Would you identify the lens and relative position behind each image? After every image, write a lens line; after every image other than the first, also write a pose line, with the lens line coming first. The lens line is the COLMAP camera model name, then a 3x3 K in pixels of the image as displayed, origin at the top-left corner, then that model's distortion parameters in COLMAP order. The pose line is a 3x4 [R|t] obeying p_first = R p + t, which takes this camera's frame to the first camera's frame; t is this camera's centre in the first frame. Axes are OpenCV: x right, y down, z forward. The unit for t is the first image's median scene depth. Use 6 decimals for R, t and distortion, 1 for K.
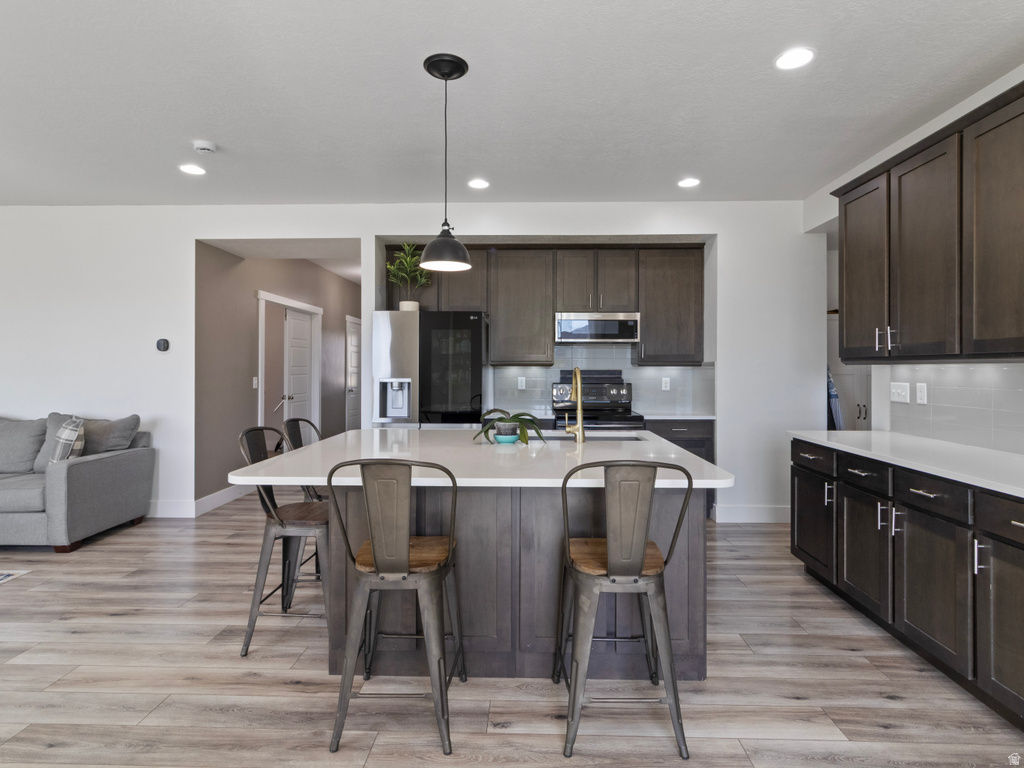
lens RADIAL K [[543.6, 0, 510.8], [0, 543.6, 366.5], [0, 0, 1]] dist [0.003853, -0.000133]
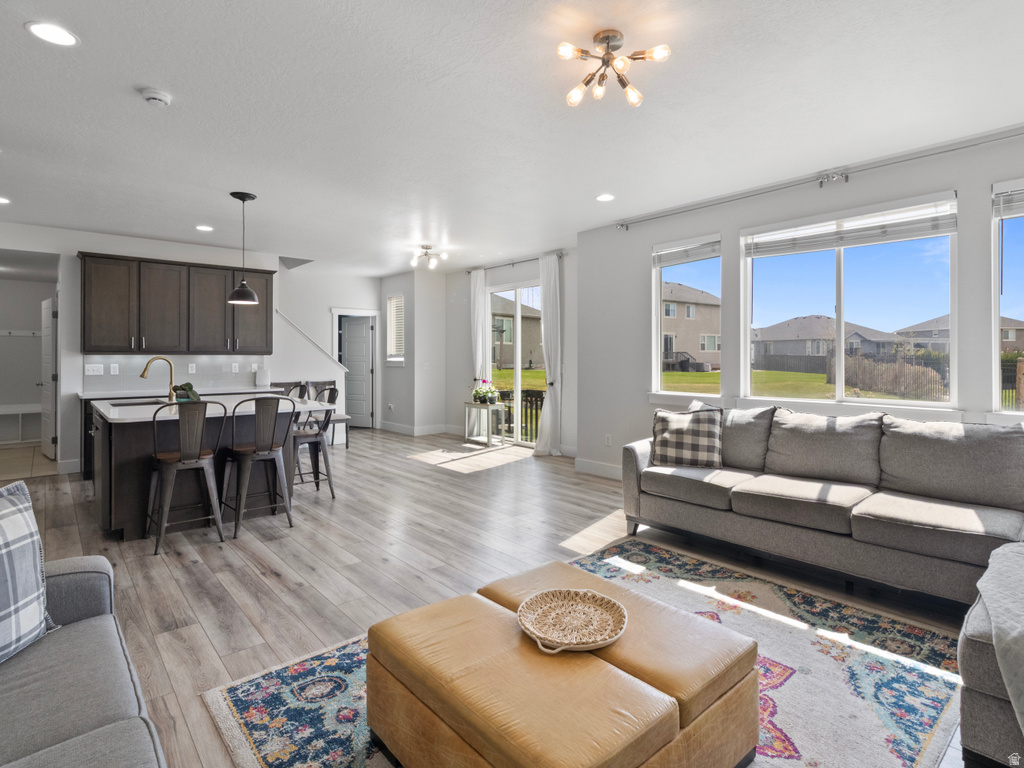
lens RADIAL K [[543.6, 0, 510.8], [0, 543.6, 356.9], [0, 0, 1]] dist [0.003853, -0.000133]
pose [[-0.670003, -0.006072, 0.742334, -1.666269], [-0.007641, 0.999970, 0.001283, -0.009353], [-0.742319, -0.004813, -0.670029, 1.230958]]
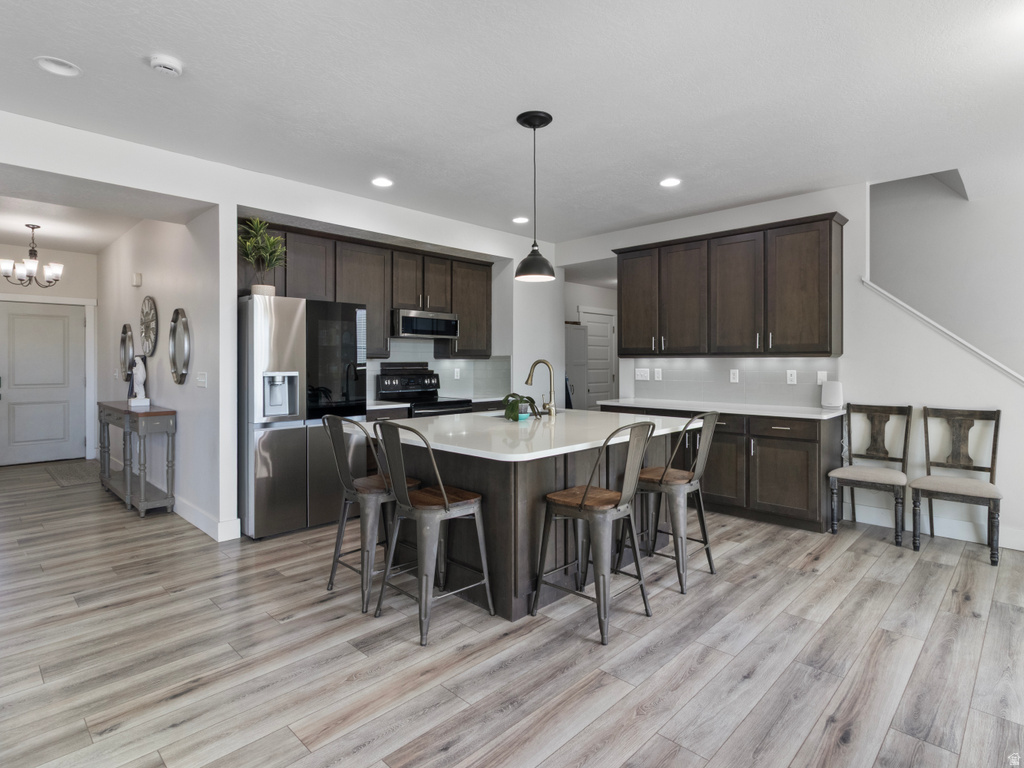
lens RADIAL K [[543.6, 0, 517.3], [0, 543.6, 360.9], [0, 0, 1]] dist [0.003853, -0.000133]
pose [[0.673476, -0.000859, 0.739208, -0.840149], [-0.001227, 0.999997, 0.002280, 0.001267], [-0.739208, -0.002443, 0.673473, 0.145515]]
